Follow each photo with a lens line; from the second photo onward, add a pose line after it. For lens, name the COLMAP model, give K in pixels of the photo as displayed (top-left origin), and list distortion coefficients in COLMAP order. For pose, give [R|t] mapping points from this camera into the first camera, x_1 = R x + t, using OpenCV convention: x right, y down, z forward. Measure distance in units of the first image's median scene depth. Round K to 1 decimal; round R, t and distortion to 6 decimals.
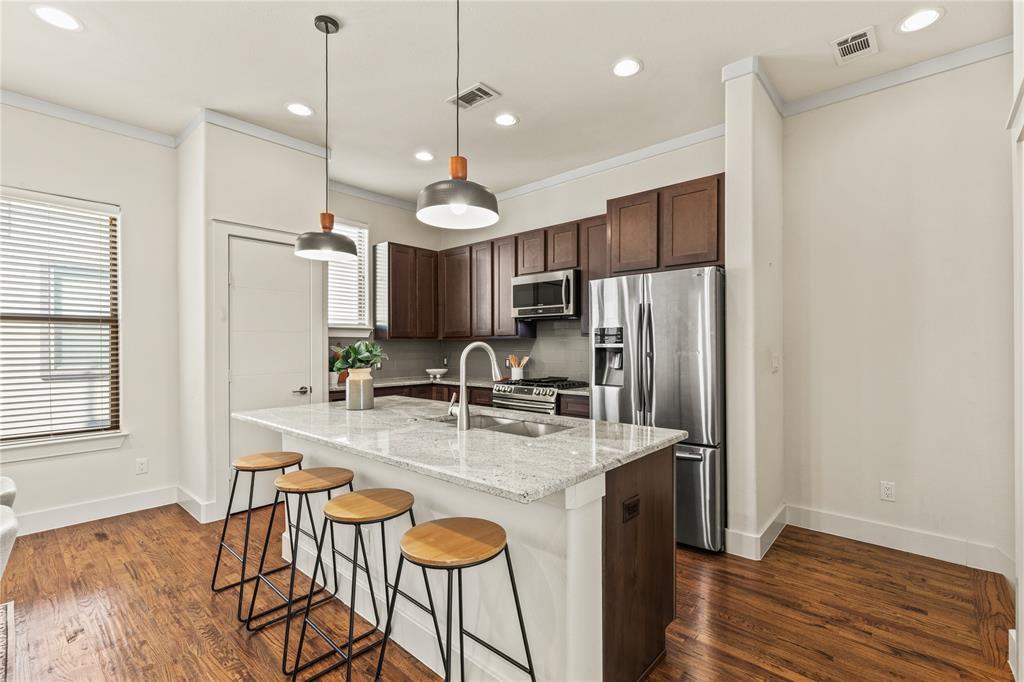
lens RADIAL K [[460.8, 0, 526.7], [0, 460.8, 342.6], [0, 0, 1]] dist [0.000251, -0.000131]
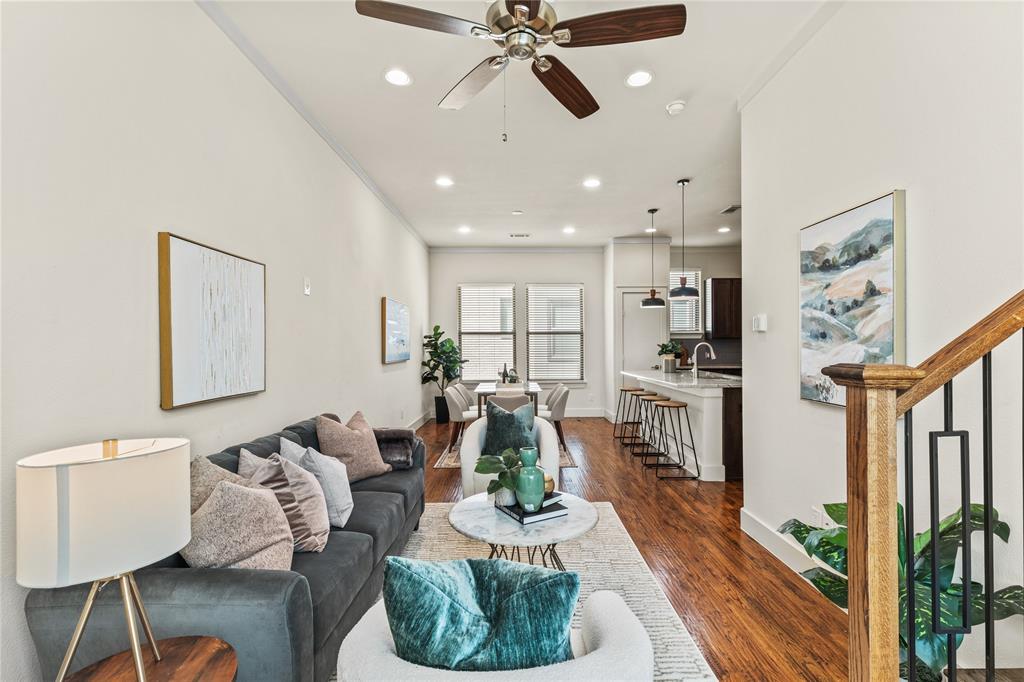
lens RADIAL K [[461.3, 0, 516.0], [0, 461.3, 345.0], [0, 0, 1]] dist [-0.004015, -0.000684]
pose [[0.666621, 0.003301, -0.745390, 0.610281], [0.007346, 0.999913, 0.010998, -0.015504], [0.745361, -0.012807, 0.666538, -0.789333]]
